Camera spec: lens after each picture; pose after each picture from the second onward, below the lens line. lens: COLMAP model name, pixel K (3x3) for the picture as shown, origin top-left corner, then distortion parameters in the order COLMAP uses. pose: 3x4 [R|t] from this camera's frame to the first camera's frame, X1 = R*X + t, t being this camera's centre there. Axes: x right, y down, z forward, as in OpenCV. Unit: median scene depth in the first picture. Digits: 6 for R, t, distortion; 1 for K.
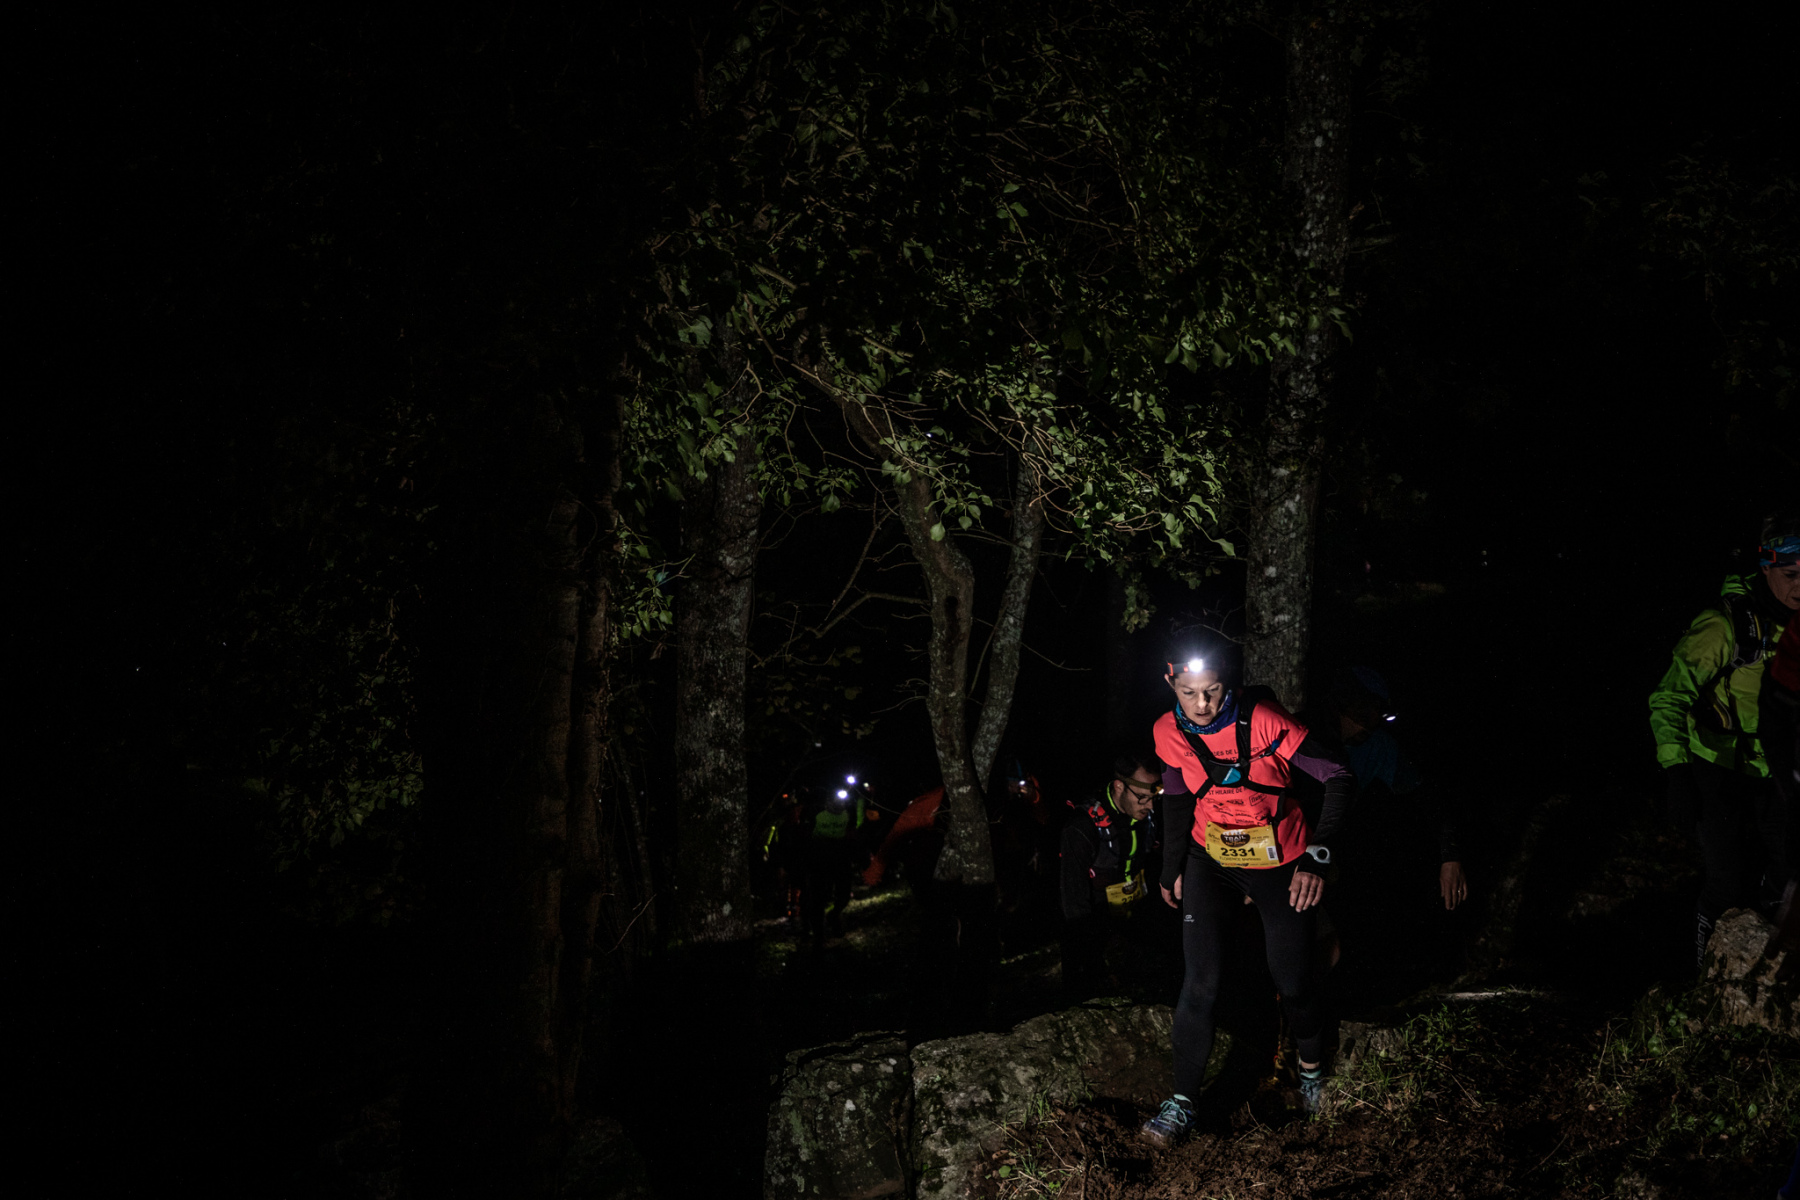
lens RADIAL K [[1796.8, 0, 930.2], [0, 1796.8, 623.7], [0, 0, 1]] dist [0.040930, -0.000041]
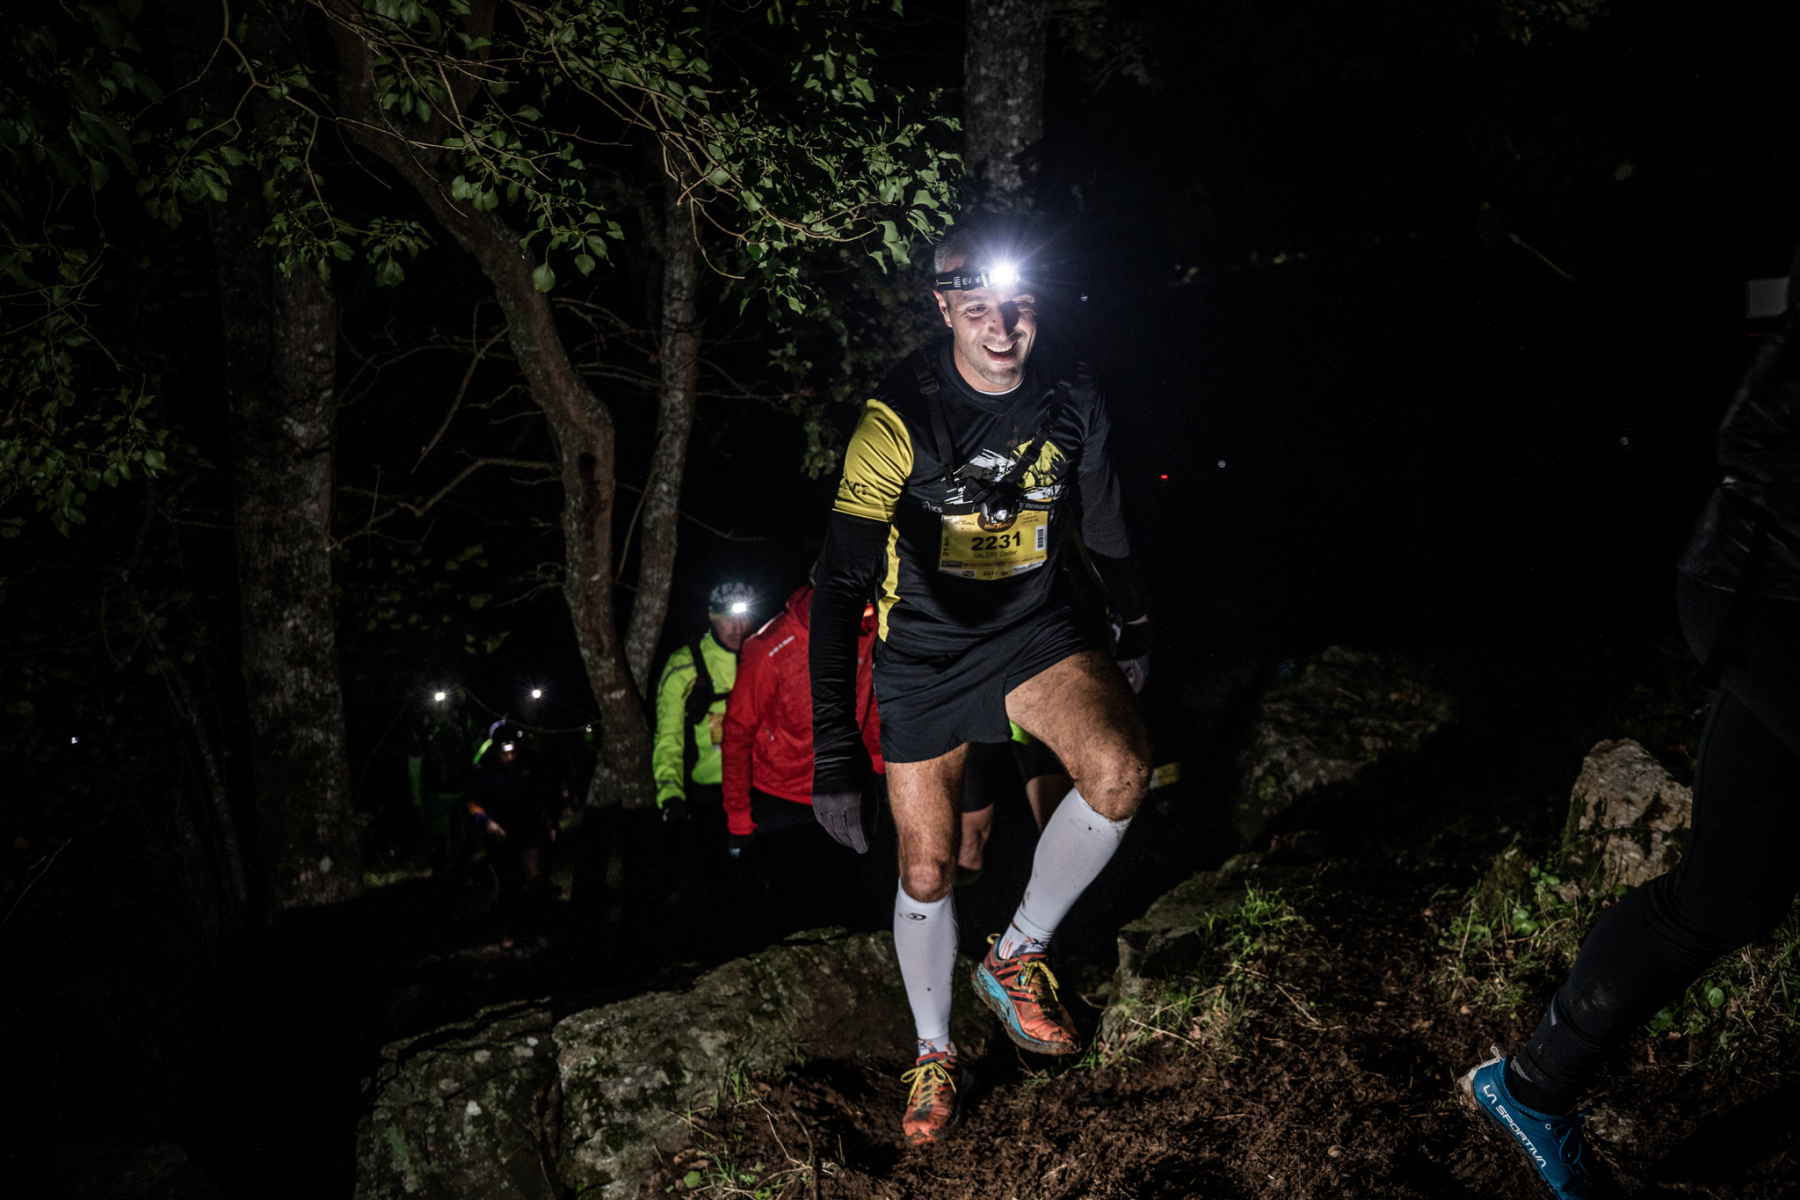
lens RADIAL K [[1701.4, 0, 1030.6], [0, 1701.4, 640.2], [0, 0, 1]] dist [0.008233, 0.038980]
pose [[0.966941, -0.056038, 0.248769, 0.012930], [0.045137, 0.997763, 0.049313, 0.052195], [-0.250976, -0.036454, 0.967307, 0.275349]]
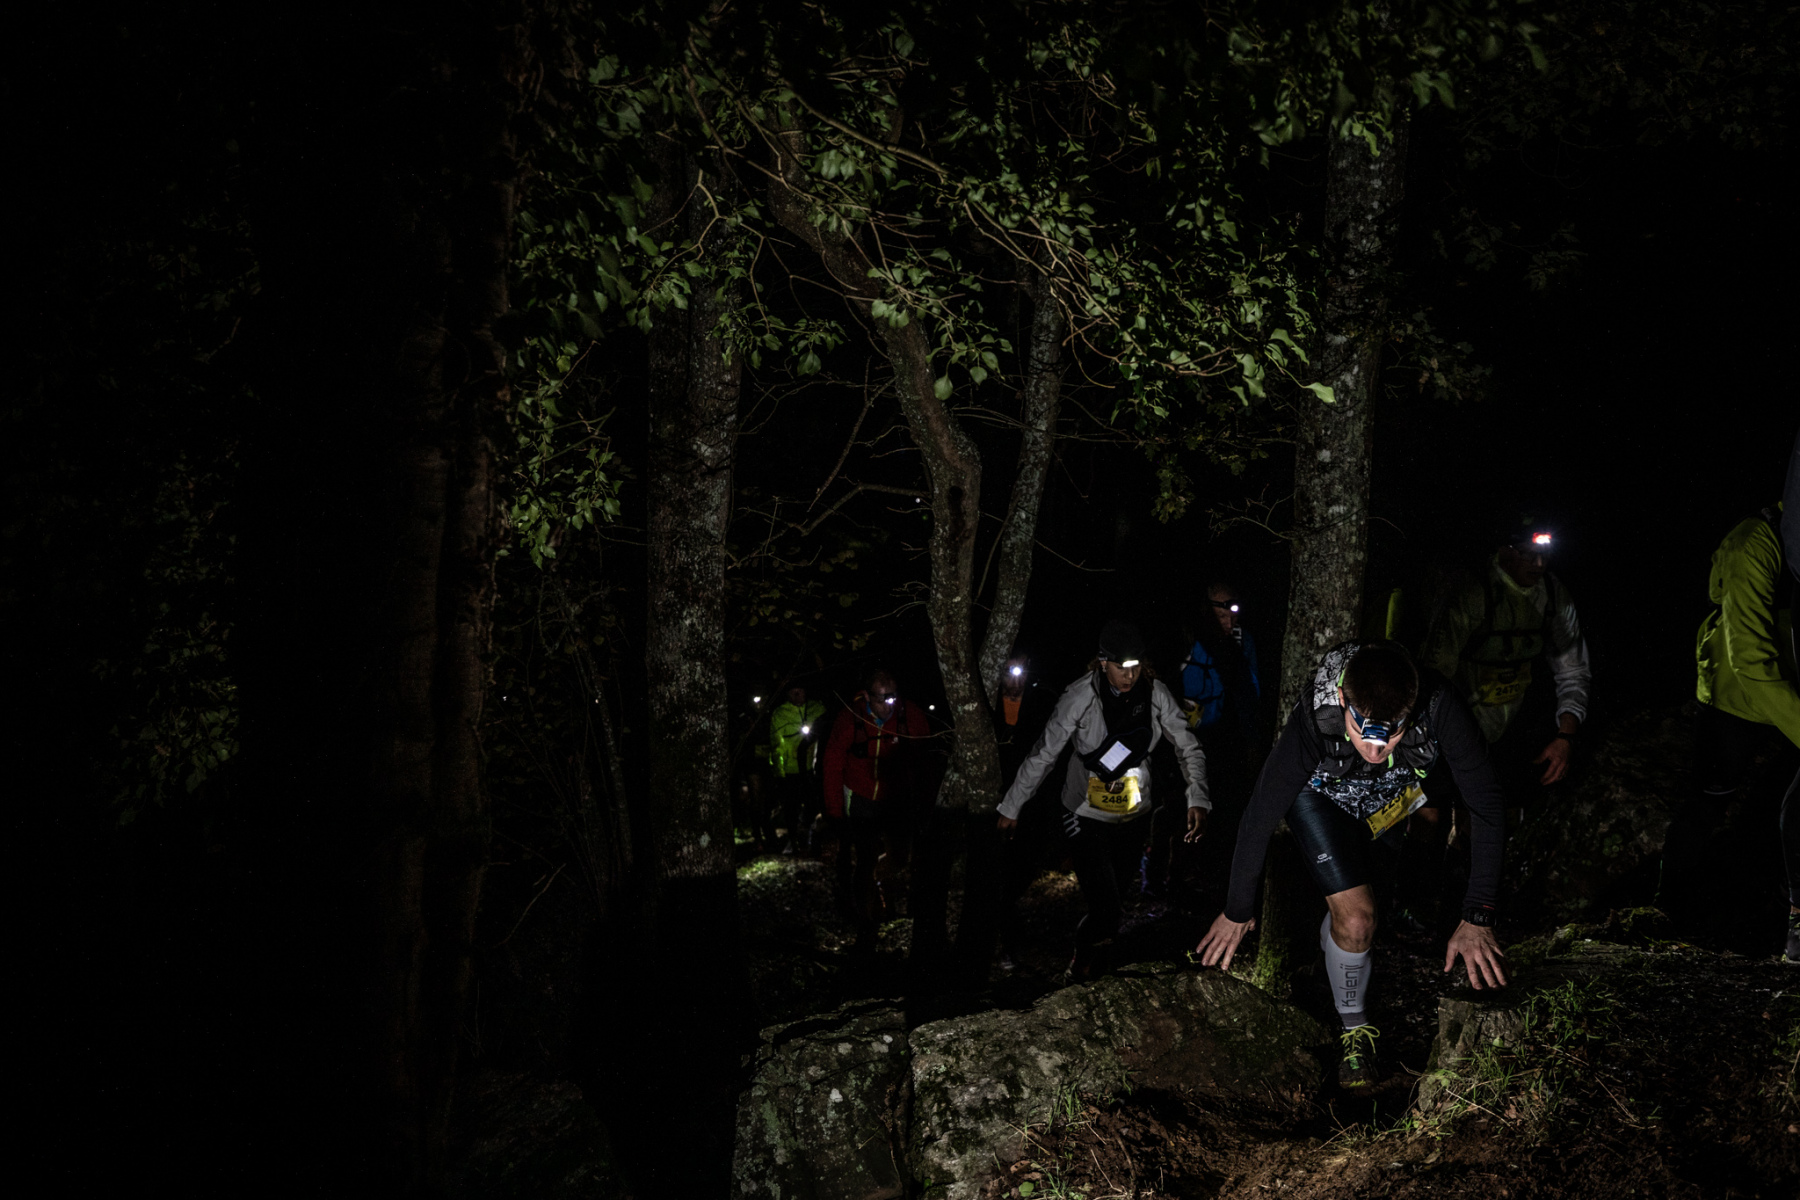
lens RADIAL K [[1741.4, 0, 960.1], [0, 1741.4, 556.3], [0, 0, 1]] dist [0.026433, 0.027040]
pose [[0.999853, -0.003079, 0.016890, -0.000428], [0.002864, 0.999915, 0.012752, 0.010318], [-0.016928, -0.012701, 0.999776, 0.202494]]
